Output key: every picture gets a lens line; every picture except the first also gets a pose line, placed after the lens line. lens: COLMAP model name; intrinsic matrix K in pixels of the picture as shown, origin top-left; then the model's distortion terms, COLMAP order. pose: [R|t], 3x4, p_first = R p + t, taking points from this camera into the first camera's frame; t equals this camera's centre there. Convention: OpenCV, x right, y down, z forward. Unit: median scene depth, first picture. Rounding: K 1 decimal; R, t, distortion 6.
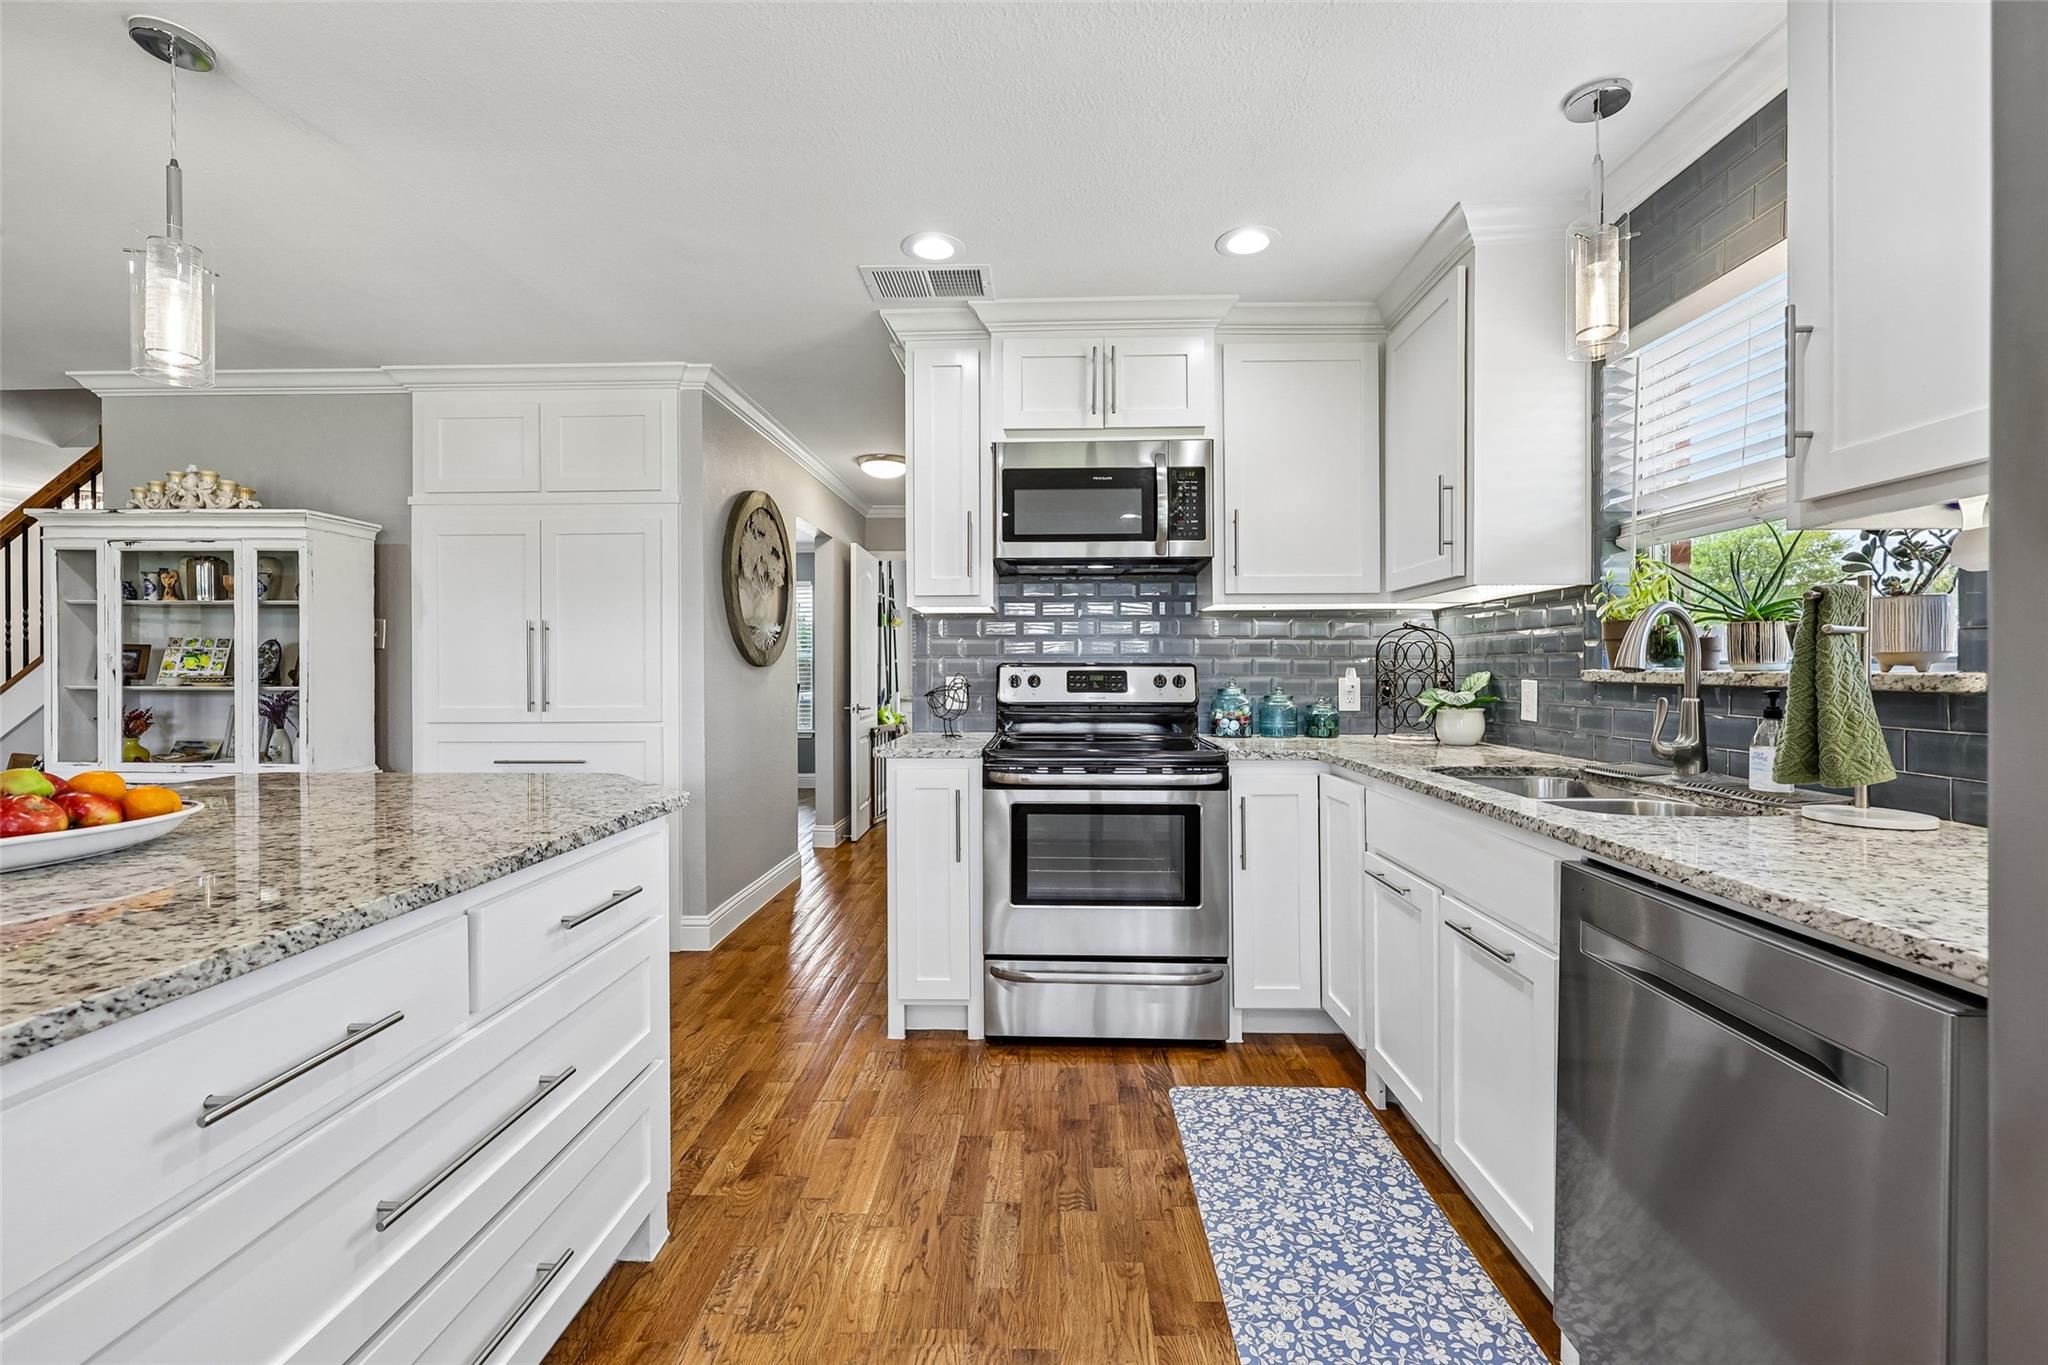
lens RADIAL K [[834.8, 0, 1017.7], [0, 834.8, 677.7], [0, 0, 1]] dist [-0.002841, -0.000043]
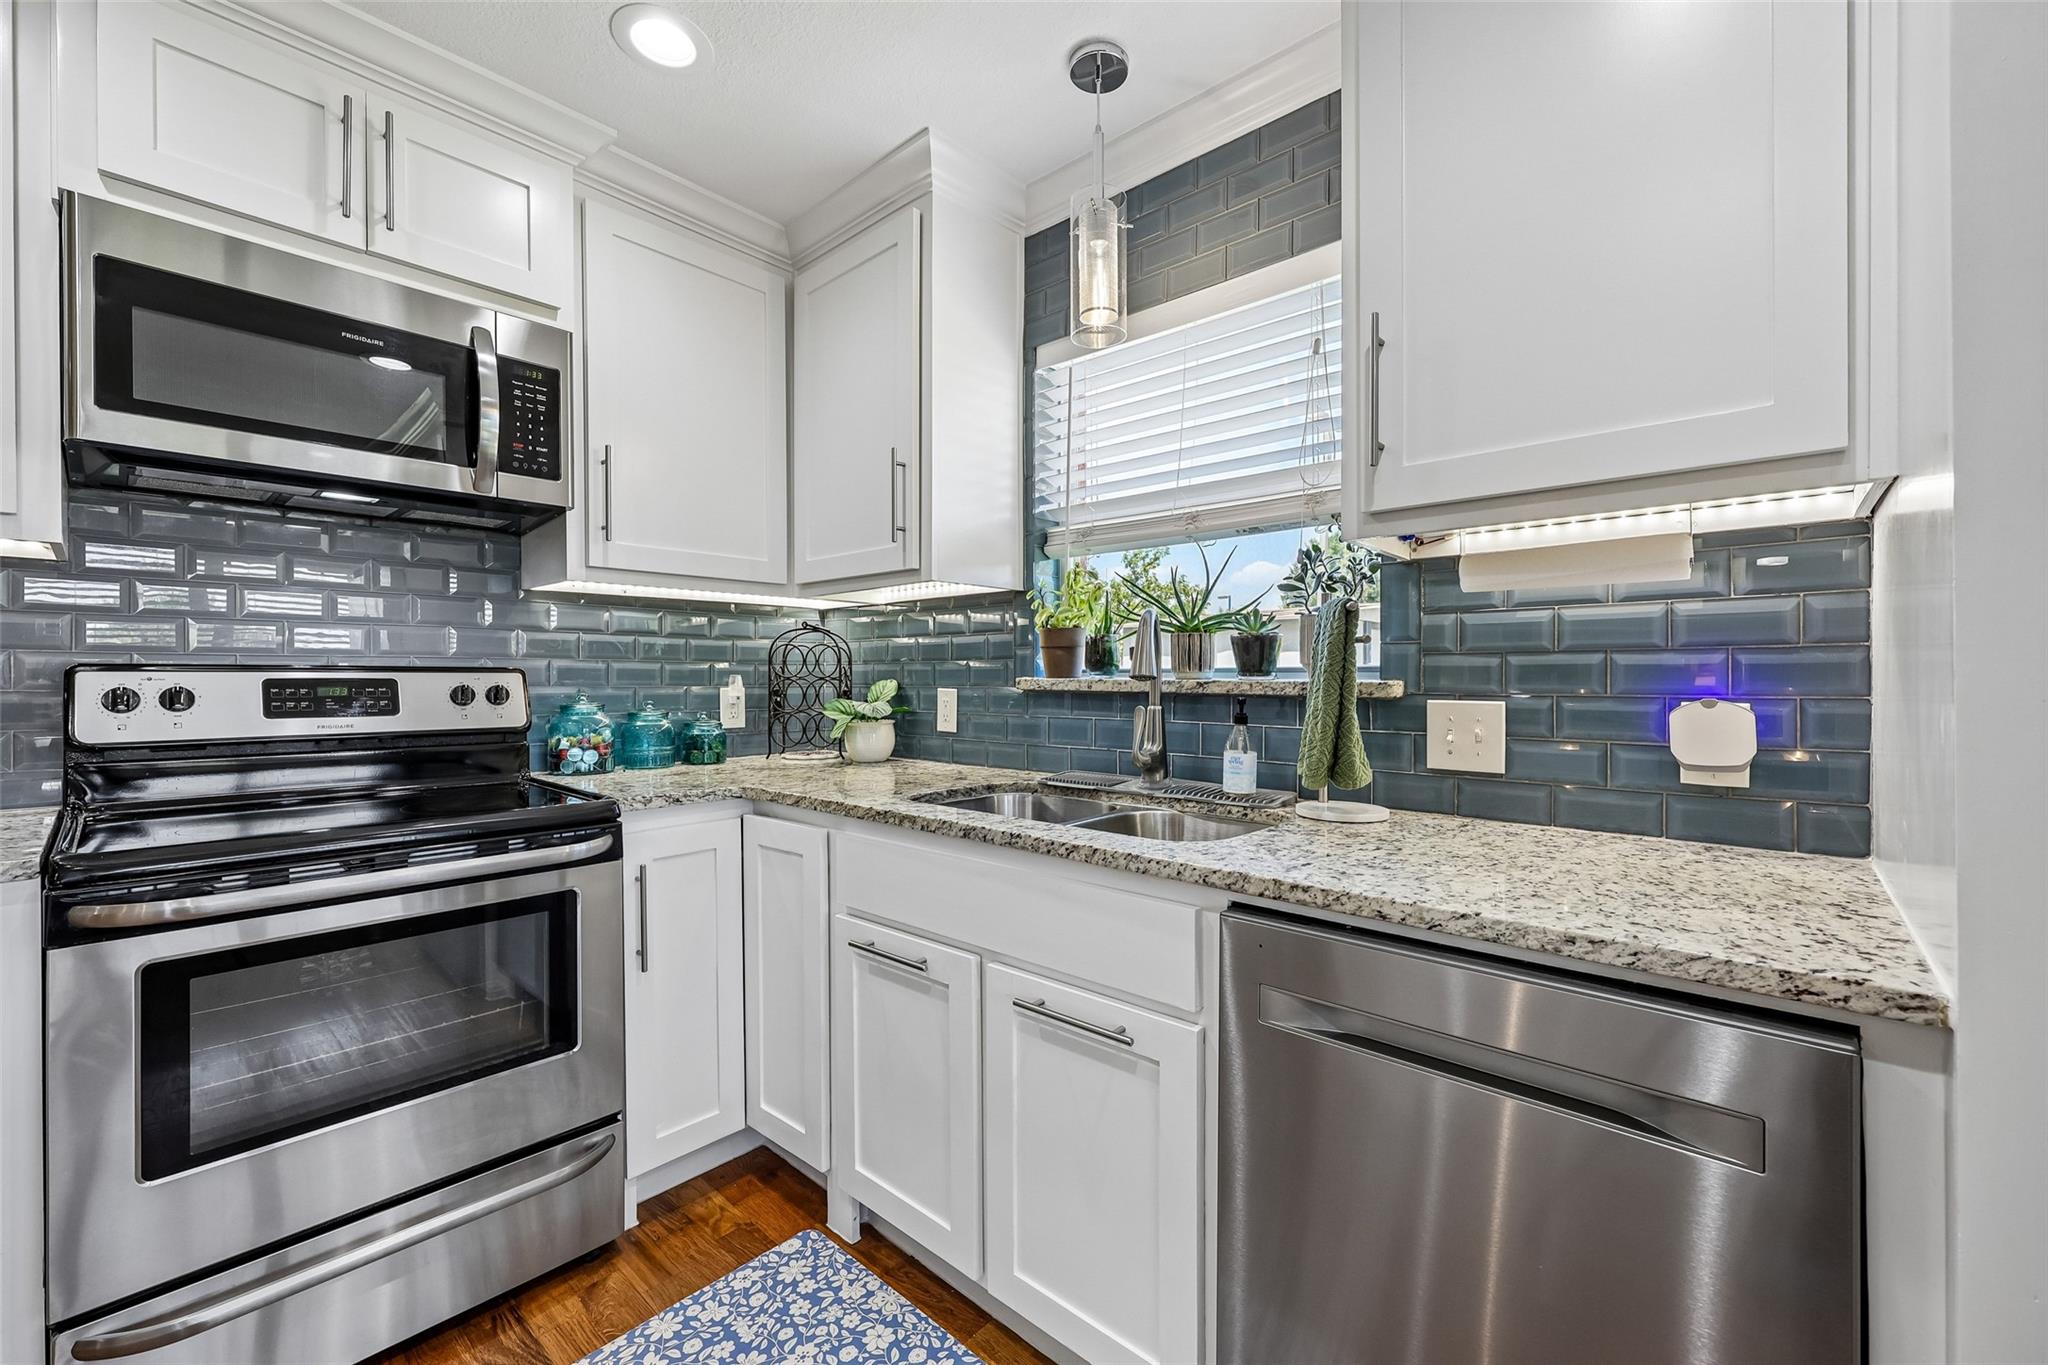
lens RADIAL K [[834.8, 0, 1046.4], [0, 834.8, 680.8], [0, 0, 1]] dist [-0.002841, -0.000043]
pose [[0.635599, -0.002694, 0.772015, -0.044709], [0.006674, 0.999976, -0.002005, -0.003393], [-0.771991, 0.006427, 0.635601, 0.319856]]
